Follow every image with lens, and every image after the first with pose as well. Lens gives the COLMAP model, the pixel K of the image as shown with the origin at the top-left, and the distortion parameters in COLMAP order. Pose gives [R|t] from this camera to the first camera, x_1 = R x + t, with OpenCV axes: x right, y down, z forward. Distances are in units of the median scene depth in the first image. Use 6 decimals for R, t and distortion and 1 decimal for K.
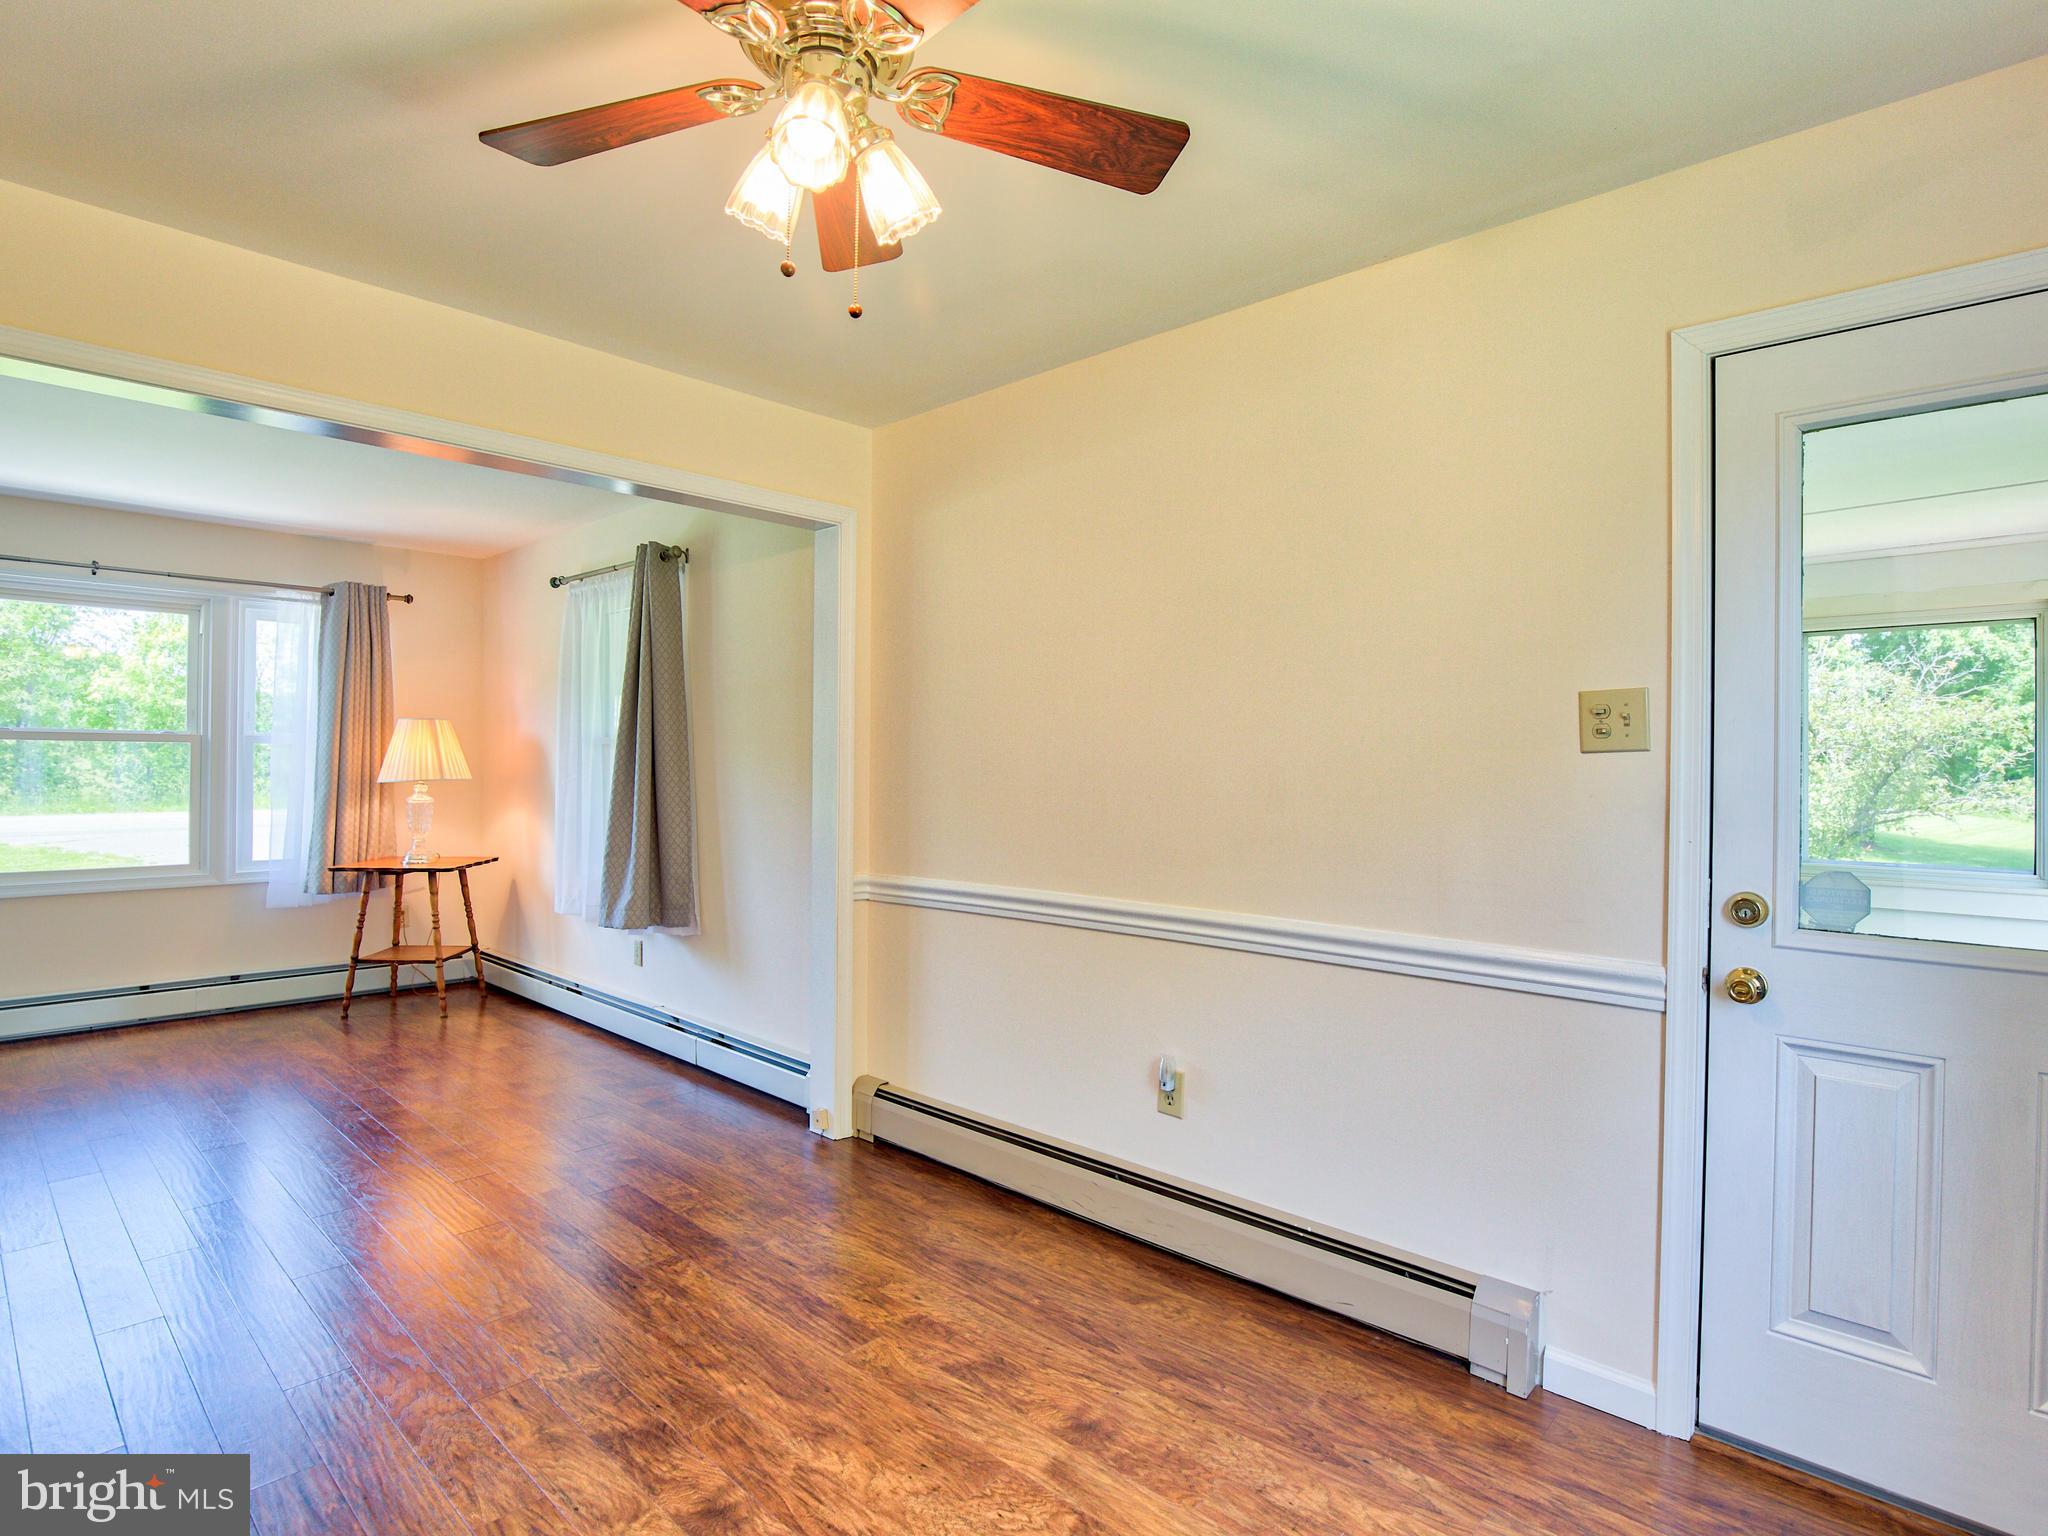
lens RADIAL K [[1057.2, 0, 1036.0], [0, 1057.2, 761.3], [0, 0, 1]] dist [-0.037230, 0.007685]
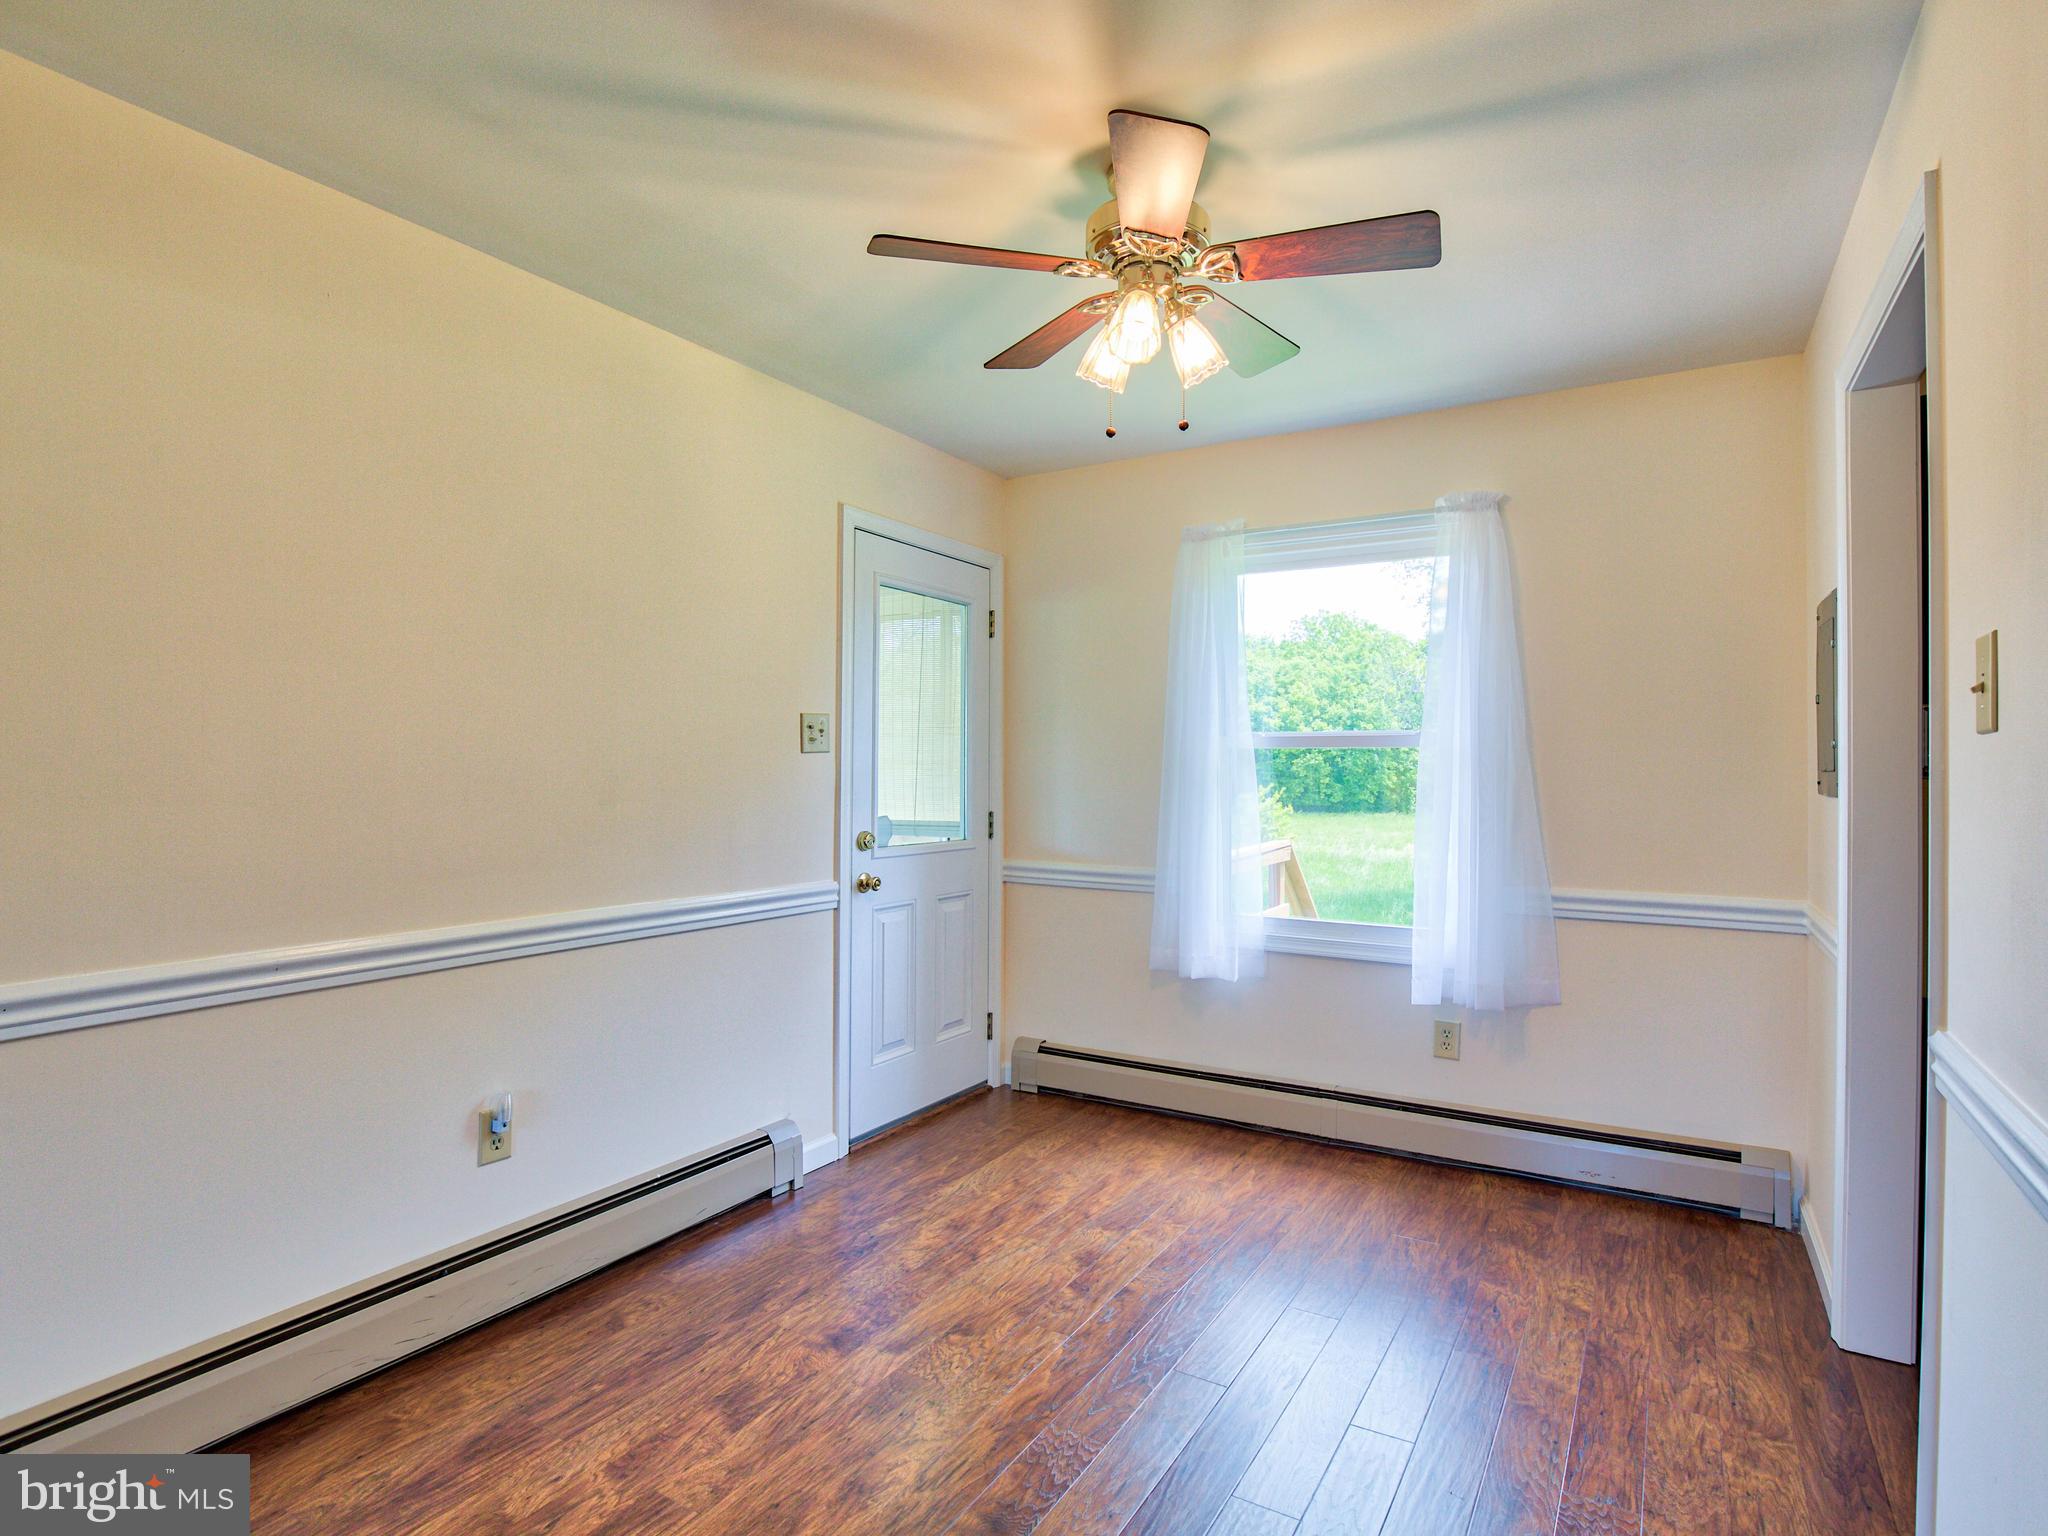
lens RADIAL K [[1057.2, 0, 1036.0], [0, 1057.2, 761.3], [0, 0, 1]] dist [-0.037230, 0.007685]
pose [[-0.198324, -0.002091, 0.980134, -0.854366], [-0.009424, 0.999956, 0.000226, 0.000351], [-0.980091, -0.009192, -0.198335, 0.777804]]
